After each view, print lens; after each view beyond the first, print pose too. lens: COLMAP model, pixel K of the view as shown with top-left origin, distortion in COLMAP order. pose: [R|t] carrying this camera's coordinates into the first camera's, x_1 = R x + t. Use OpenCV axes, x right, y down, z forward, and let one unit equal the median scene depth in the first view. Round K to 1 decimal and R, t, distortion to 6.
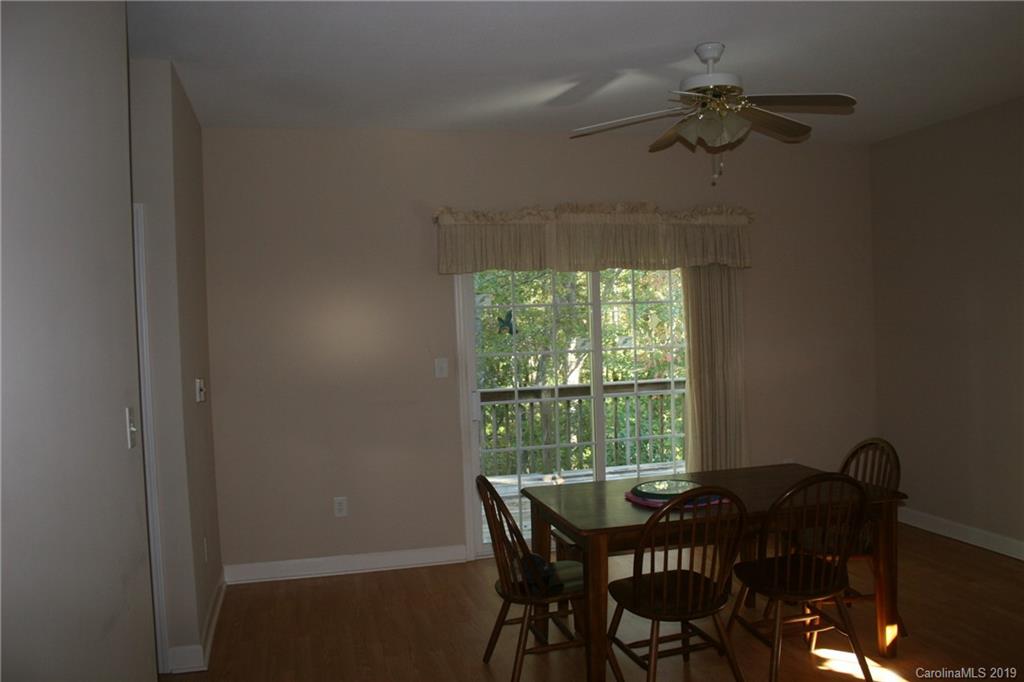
lens RADIAL K [[848.4, 0, 516.2], [0, 848.4, 346.2], [0, 0, 1]] dist [-0.155483, 0.130129]
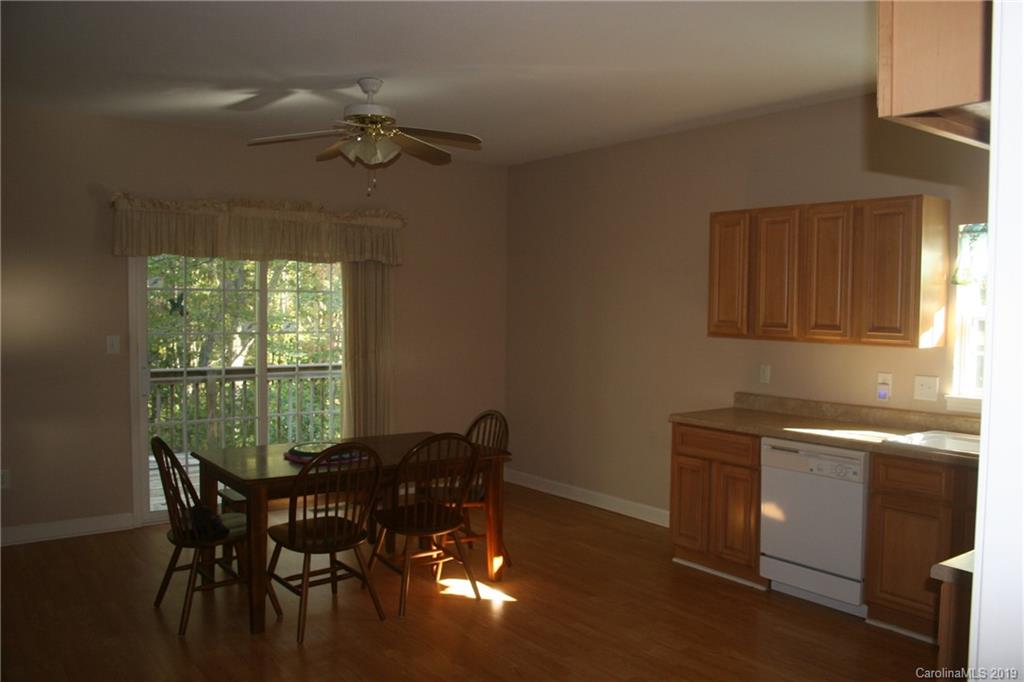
lens RADIAL K [[848.4, 0, 516.2], [0, 848.4, 346.2], [0, 0, 1]] dist [-0.155483, 0.130129]
pose [[0.924943, 0.027704, 0.379096, -0.015615], [-0.032146, 0.999469, 0.005391, 0.007586], [-0.378745, -0.017173, 0.925342, -0.183719]]
